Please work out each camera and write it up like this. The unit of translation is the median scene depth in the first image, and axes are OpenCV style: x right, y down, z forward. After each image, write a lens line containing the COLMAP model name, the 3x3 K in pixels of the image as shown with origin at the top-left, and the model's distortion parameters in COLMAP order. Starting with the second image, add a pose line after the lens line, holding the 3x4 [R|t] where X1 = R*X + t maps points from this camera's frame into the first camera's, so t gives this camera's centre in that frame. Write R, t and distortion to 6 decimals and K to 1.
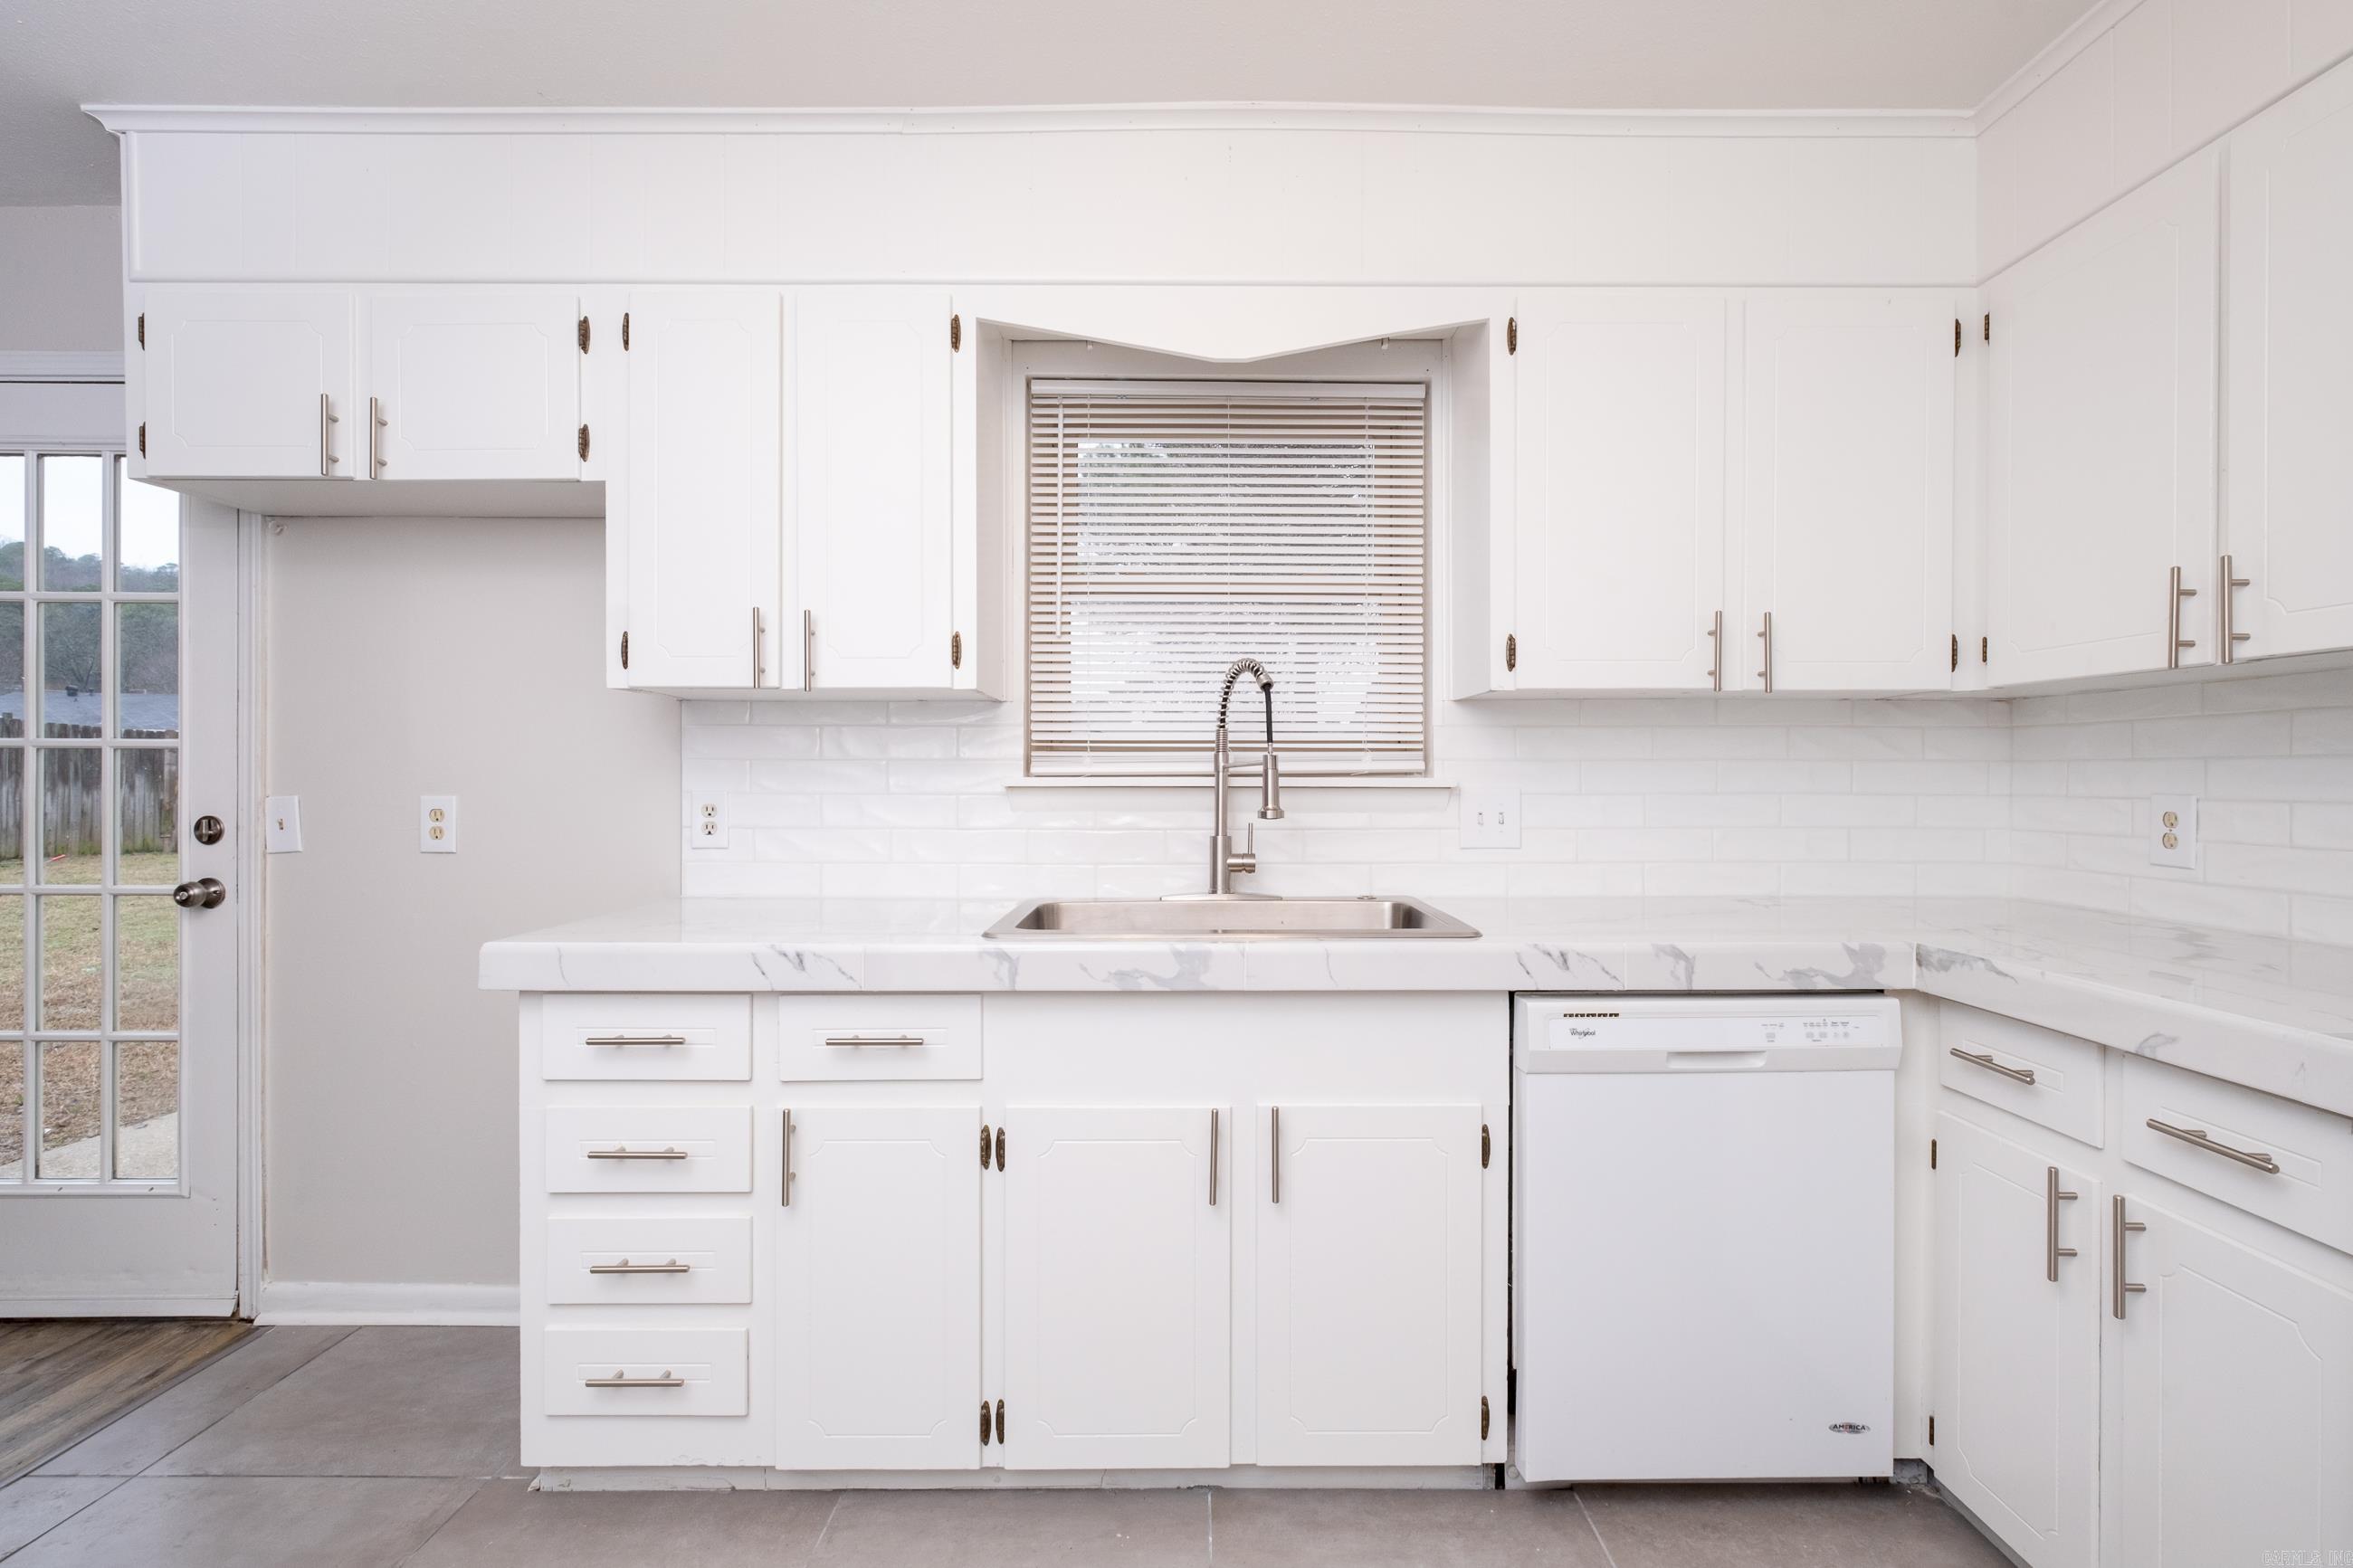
lens RADIAL K [[1095.5, 0, 1210.9], [0, 1095.5, 780.2], [0, 0, 1]] dist [0.024919, -0.000350]
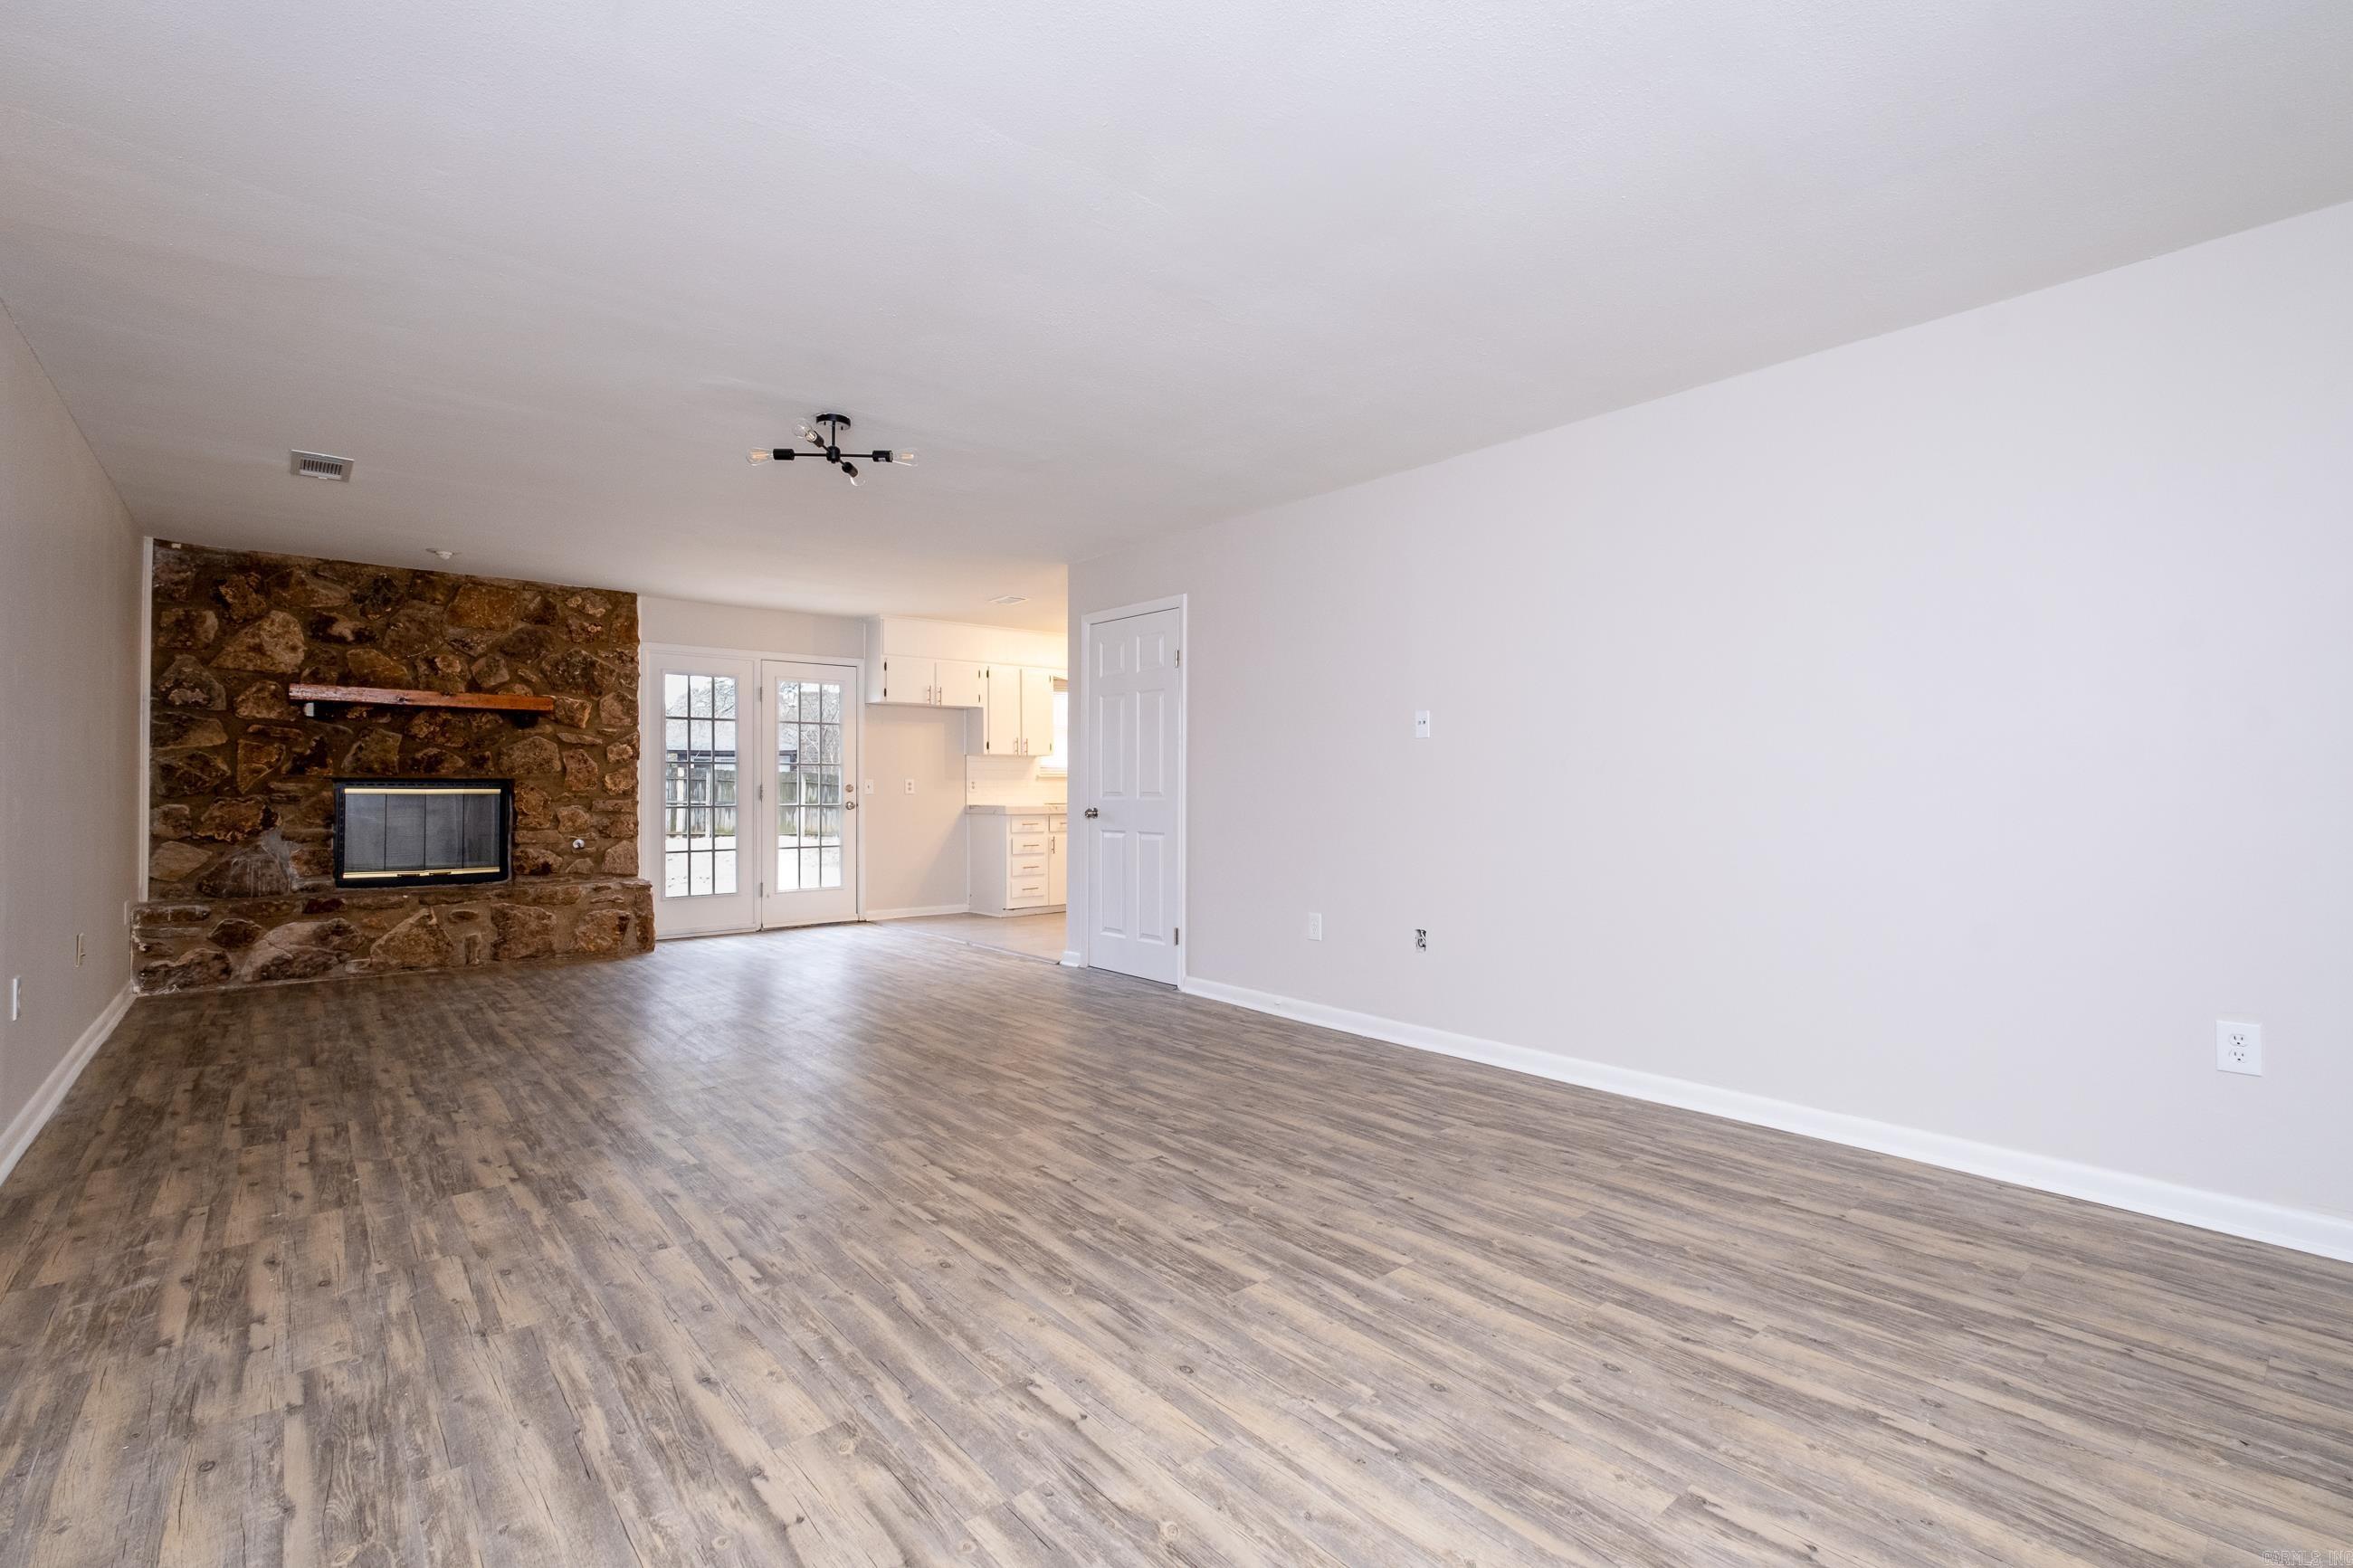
lens RADIAL K [[1062.4, 0, 1182.6], [0, 1062.4, 780.3], [0, 0, 1]] dist [-0.001993, -0.000968]
pose [[0.767432, 0.003088, 0.641123, -2.597210], [0.012926, 0.999711, -0.020287, 0.116587], [-0.641000, 0.023857, 0.767170, -2.709503]]
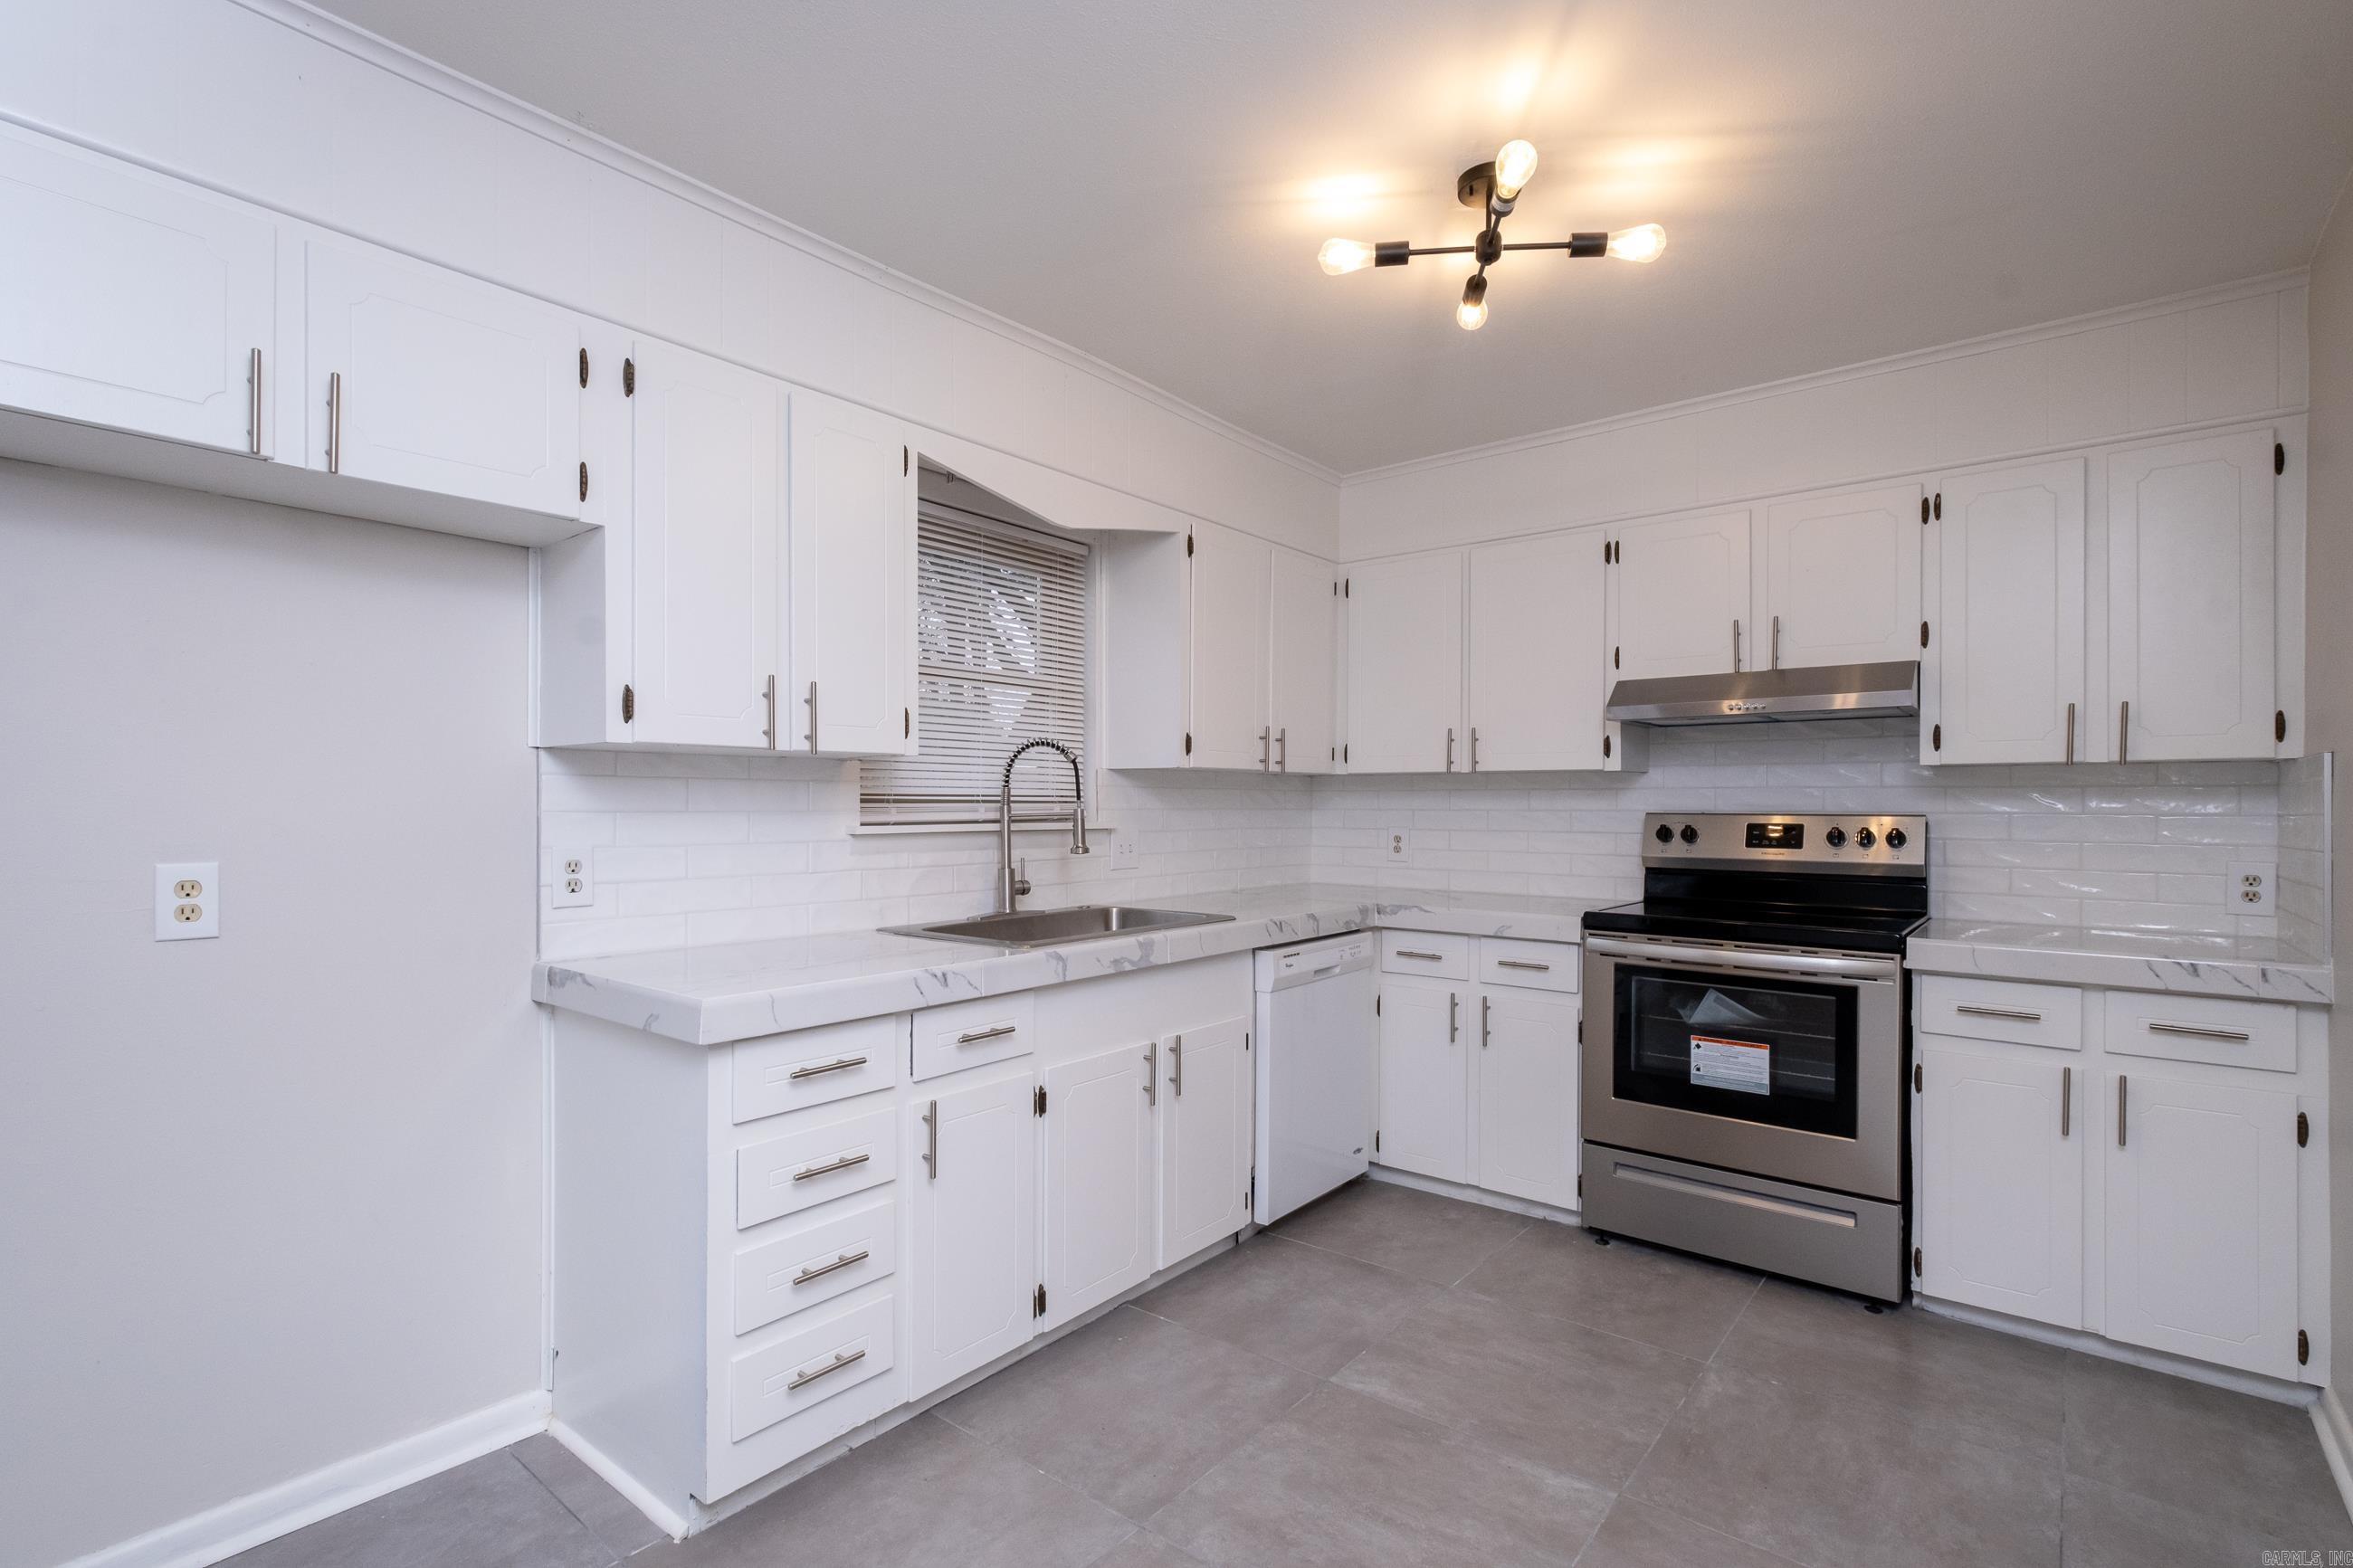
lens RADIAL K [[1080.7, 0, 1187.2], [0, 1080.7, 793.0], [0, 0, 1]] dist [-0.003097, -0.000879]
pose [[0.640368, 0.011001, 0.767990, -0.918684], [0.017214, 0.999441, -0.028670, 0.000552], [-0.767875, 0.031580, 0.639820, 0.008920]]
